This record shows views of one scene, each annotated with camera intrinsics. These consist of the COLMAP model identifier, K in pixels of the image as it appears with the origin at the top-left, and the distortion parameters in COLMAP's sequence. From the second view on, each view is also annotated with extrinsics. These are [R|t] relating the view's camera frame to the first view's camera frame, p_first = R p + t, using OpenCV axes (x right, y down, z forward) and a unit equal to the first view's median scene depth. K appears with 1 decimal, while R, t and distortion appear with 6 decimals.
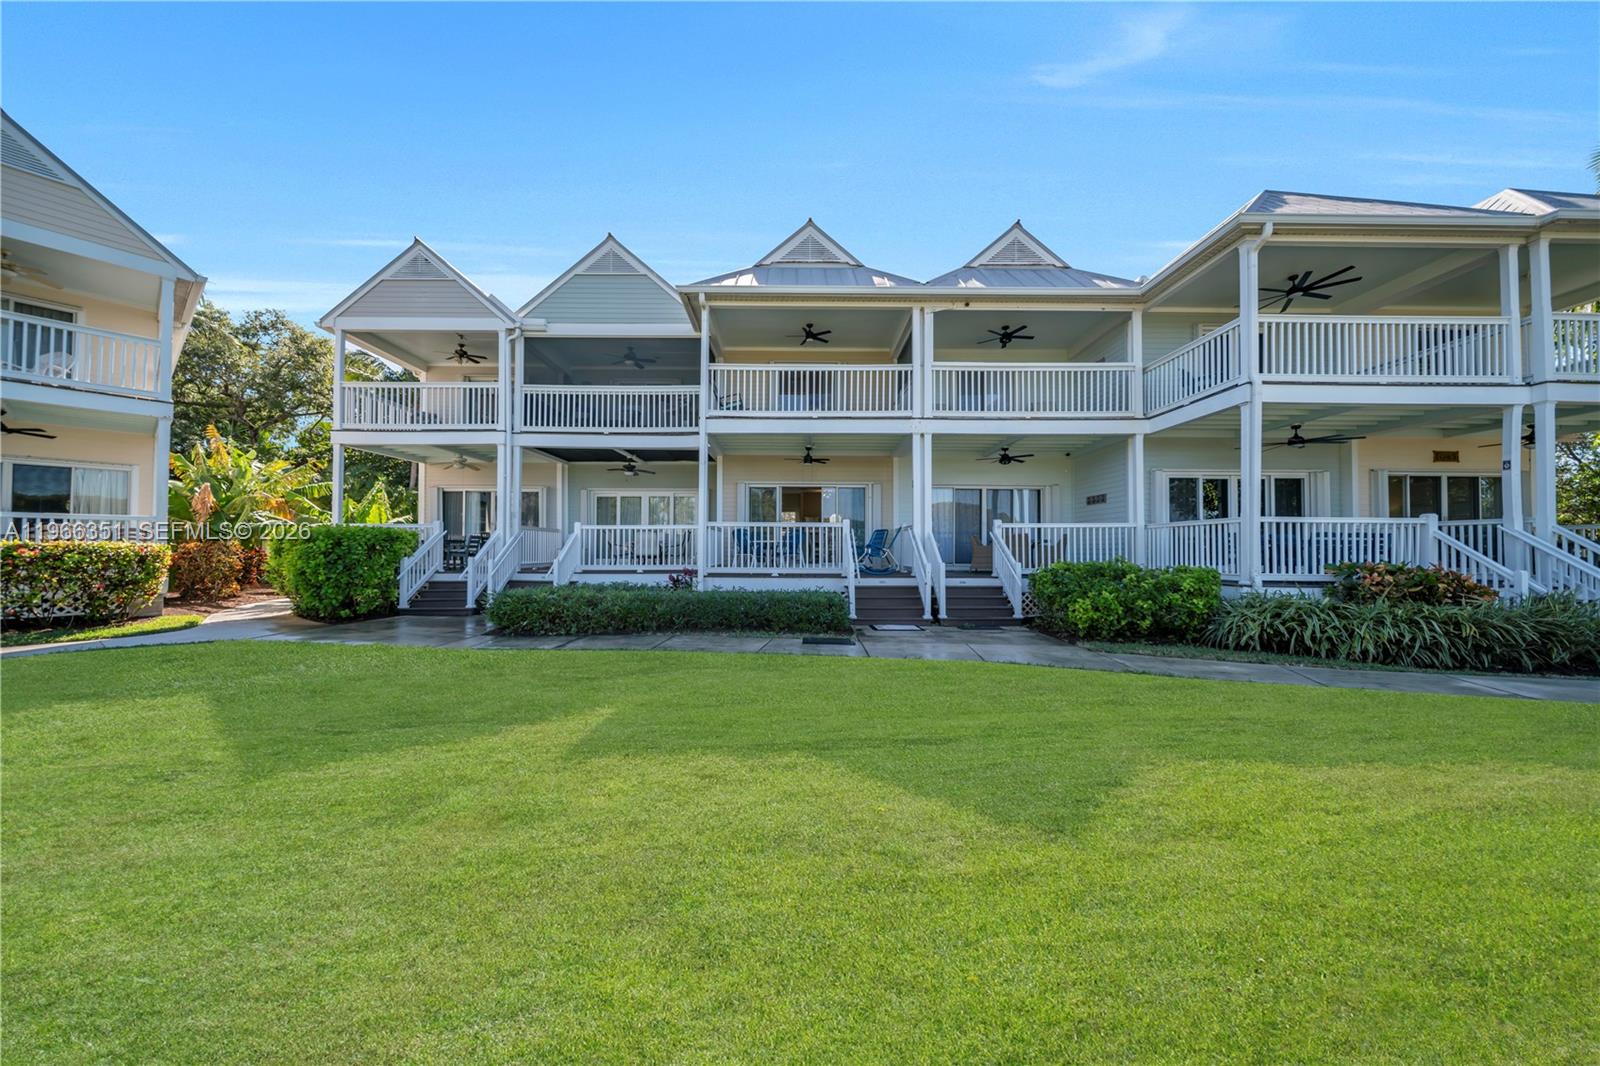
lens RADIAL K [[554.1, 0, 800.2], [0, 554.1, 534.5], [0, 0, 1]] dist [0.001540, -0.001092]
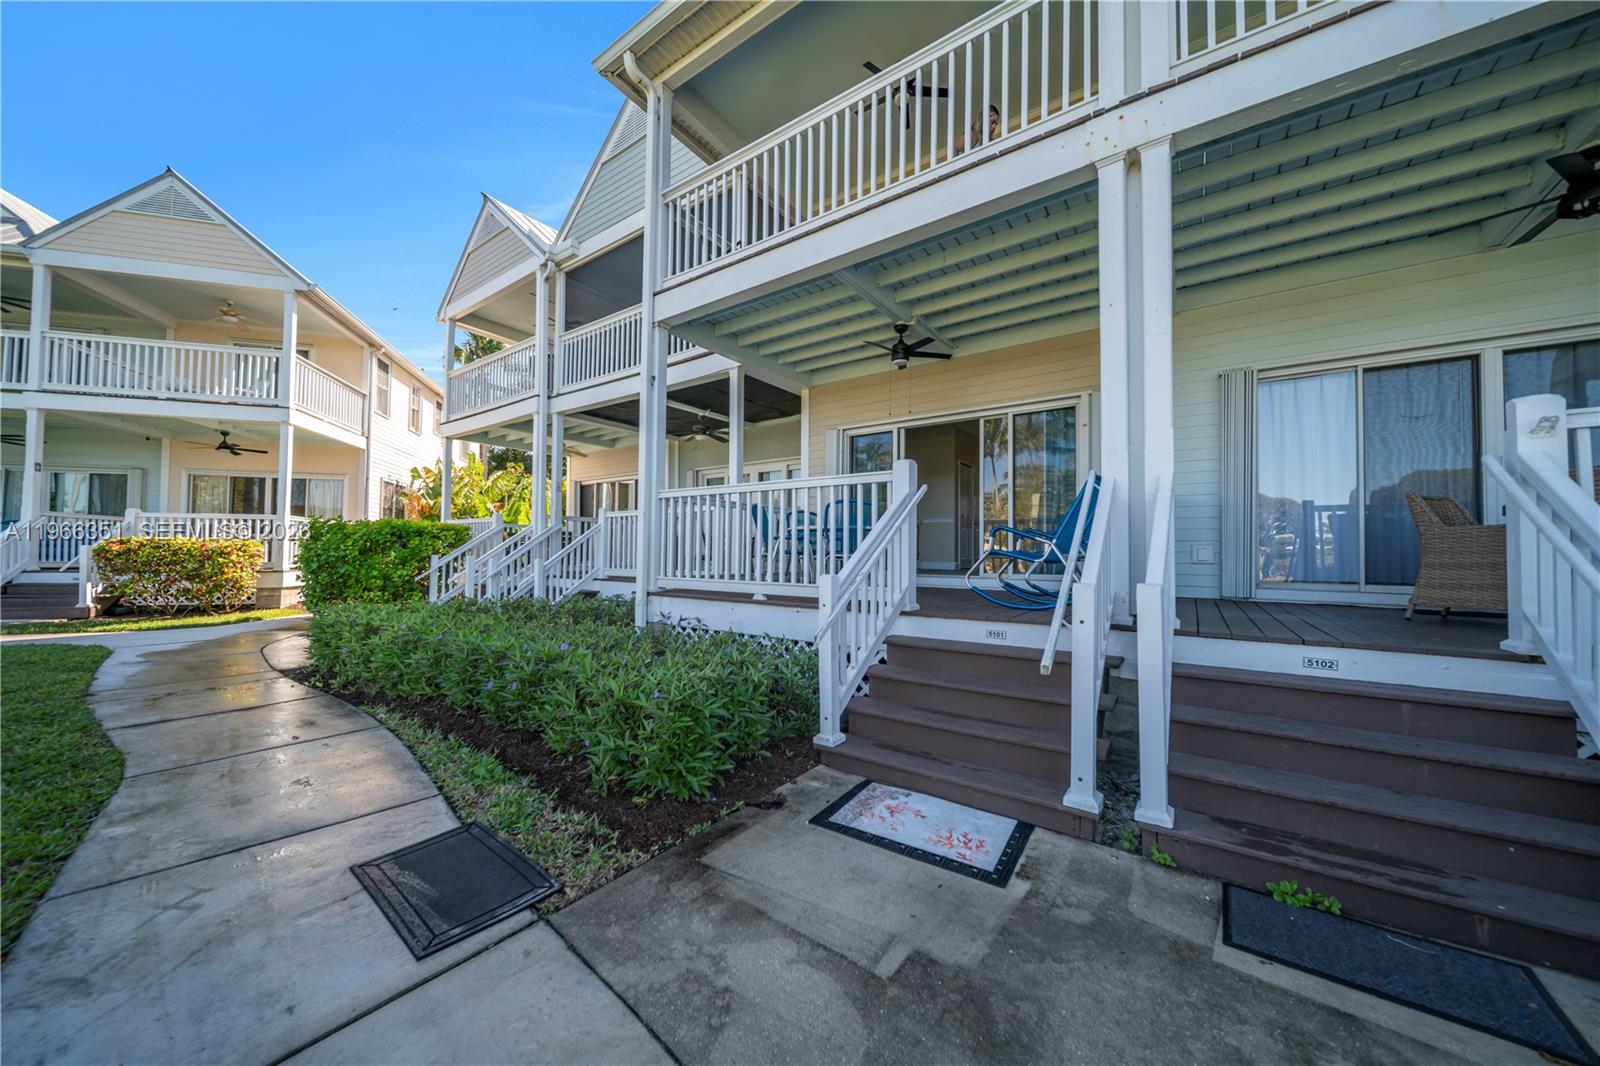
lens RADIAL K [[554.1, 0, 799.0], [0, 554.1, 533.6], [0, 0, 1]] dist [0.001540, -0.001092]
pose [[0.811200, -0.018633, -0.584472, 0.250178], [0.010192, 0.999791, -0.017728, 0.029488], [0.584680, 0.008424, 0.811220, 0.656472]]
